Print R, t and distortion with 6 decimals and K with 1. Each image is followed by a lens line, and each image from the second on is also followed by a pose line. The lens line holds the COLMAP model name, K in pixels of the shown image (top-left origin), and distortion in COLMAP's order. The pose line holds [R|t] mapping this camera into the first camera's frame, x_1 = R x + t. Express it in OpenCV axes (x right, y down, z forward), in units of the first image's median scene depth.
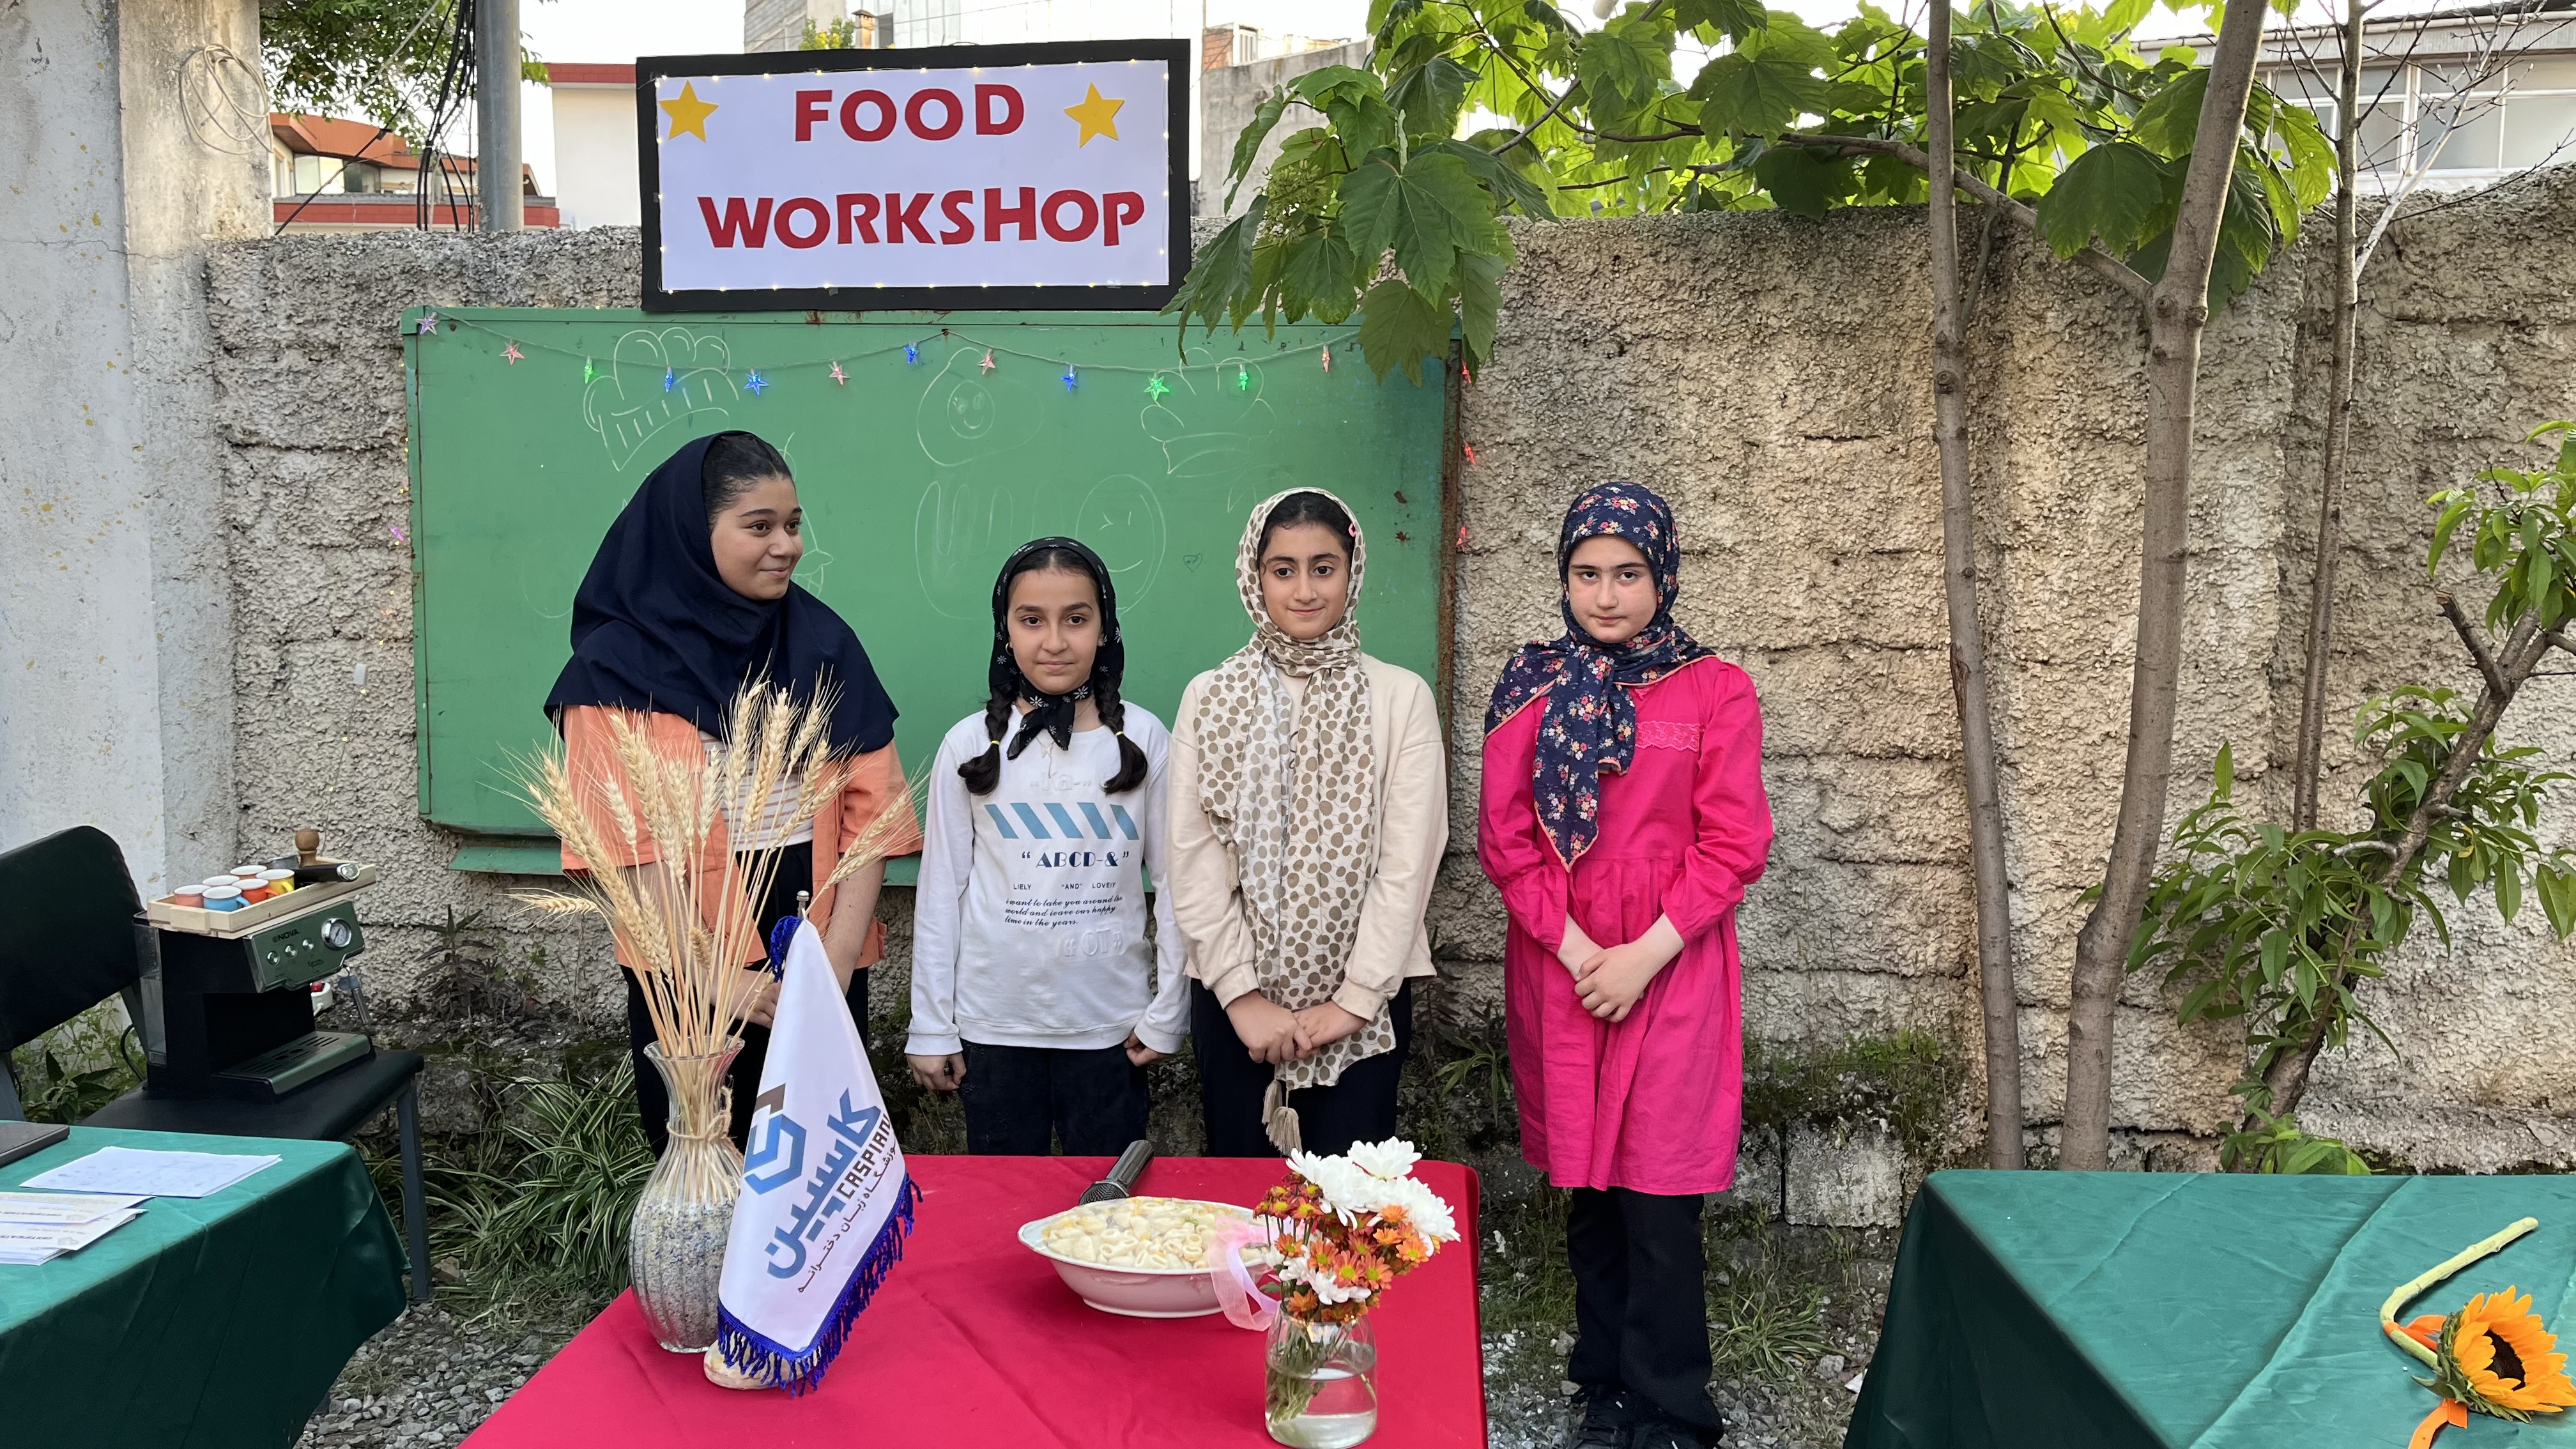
lens RADIAL K [[1938.6, 0, 1310.1], [0, 1938.6, 715.2], [0, 0, 1]] dist [0.043342, -0.049997]
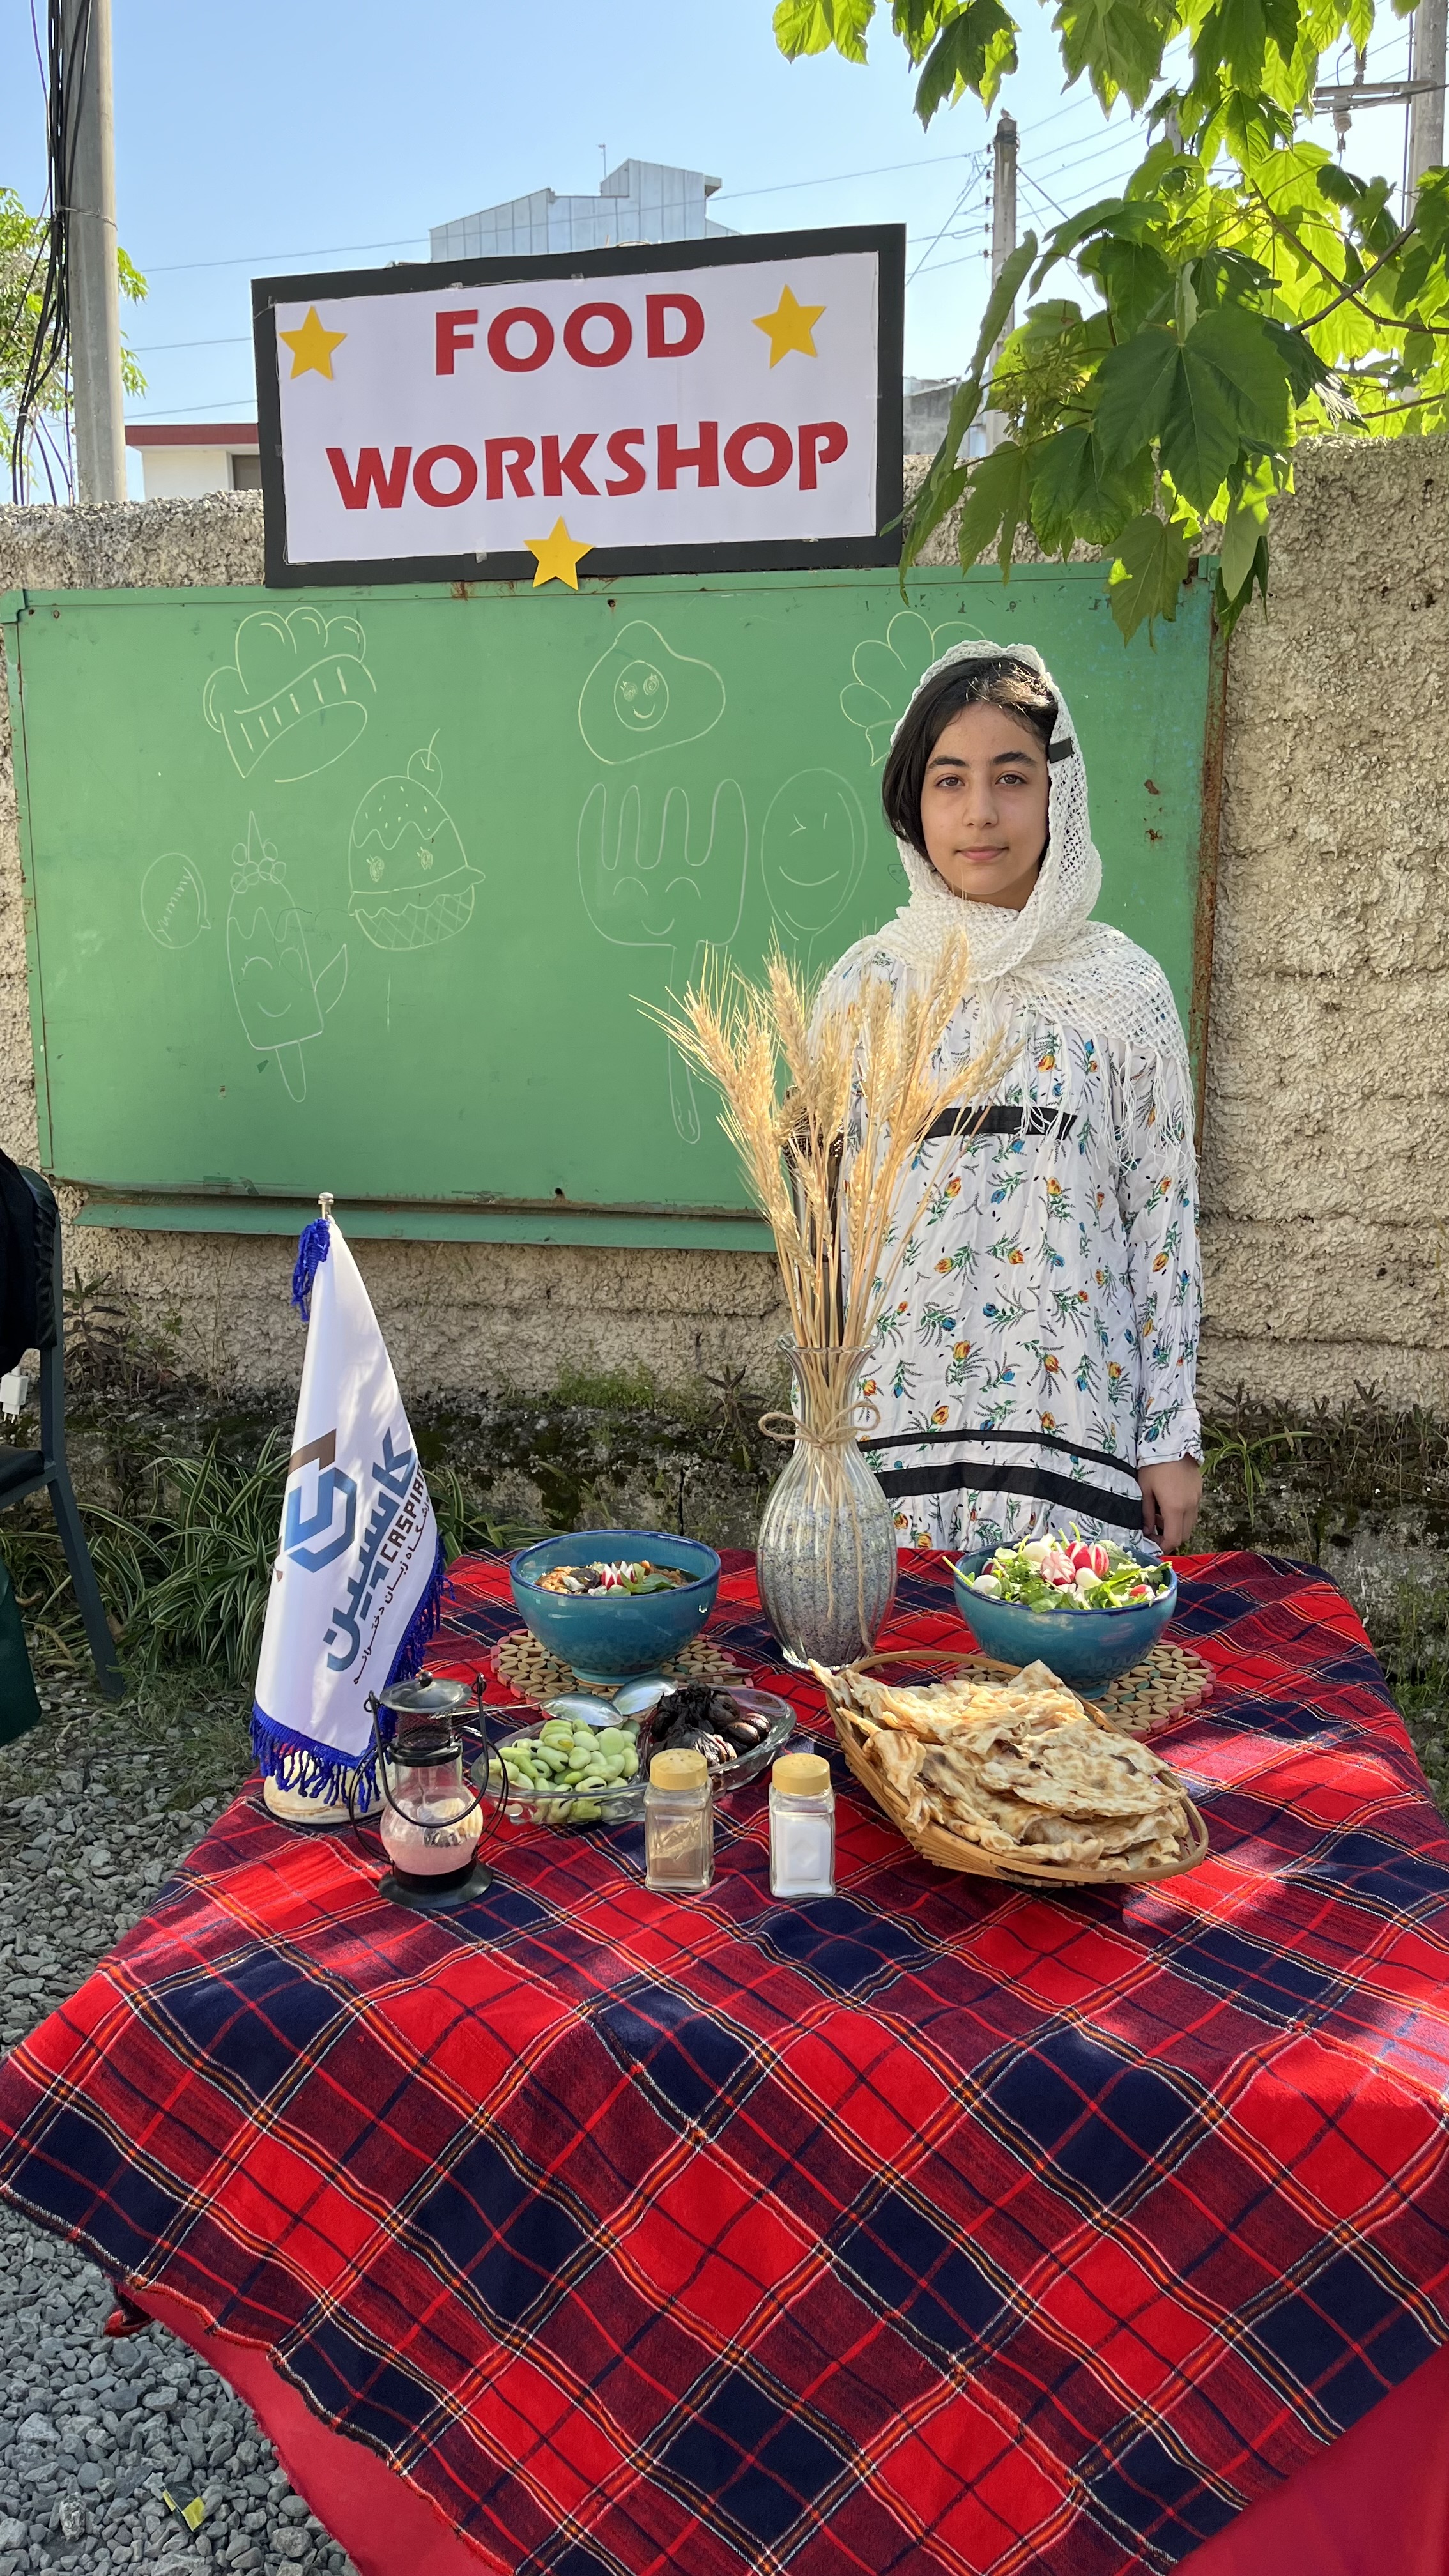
lens RADIAL K [[1938.6, 0, 748.2], [0, 1938.6, 1293.8], [0, 0, 1]] dist [0.043342, -0.049997]
pose [[0.996817, 0.005750, -0.079513, -0.059069], [0.001915, 0.995381, 0.095987, 0.024220], [0.079698, -0.095834, 0.992202, 0.127101]]
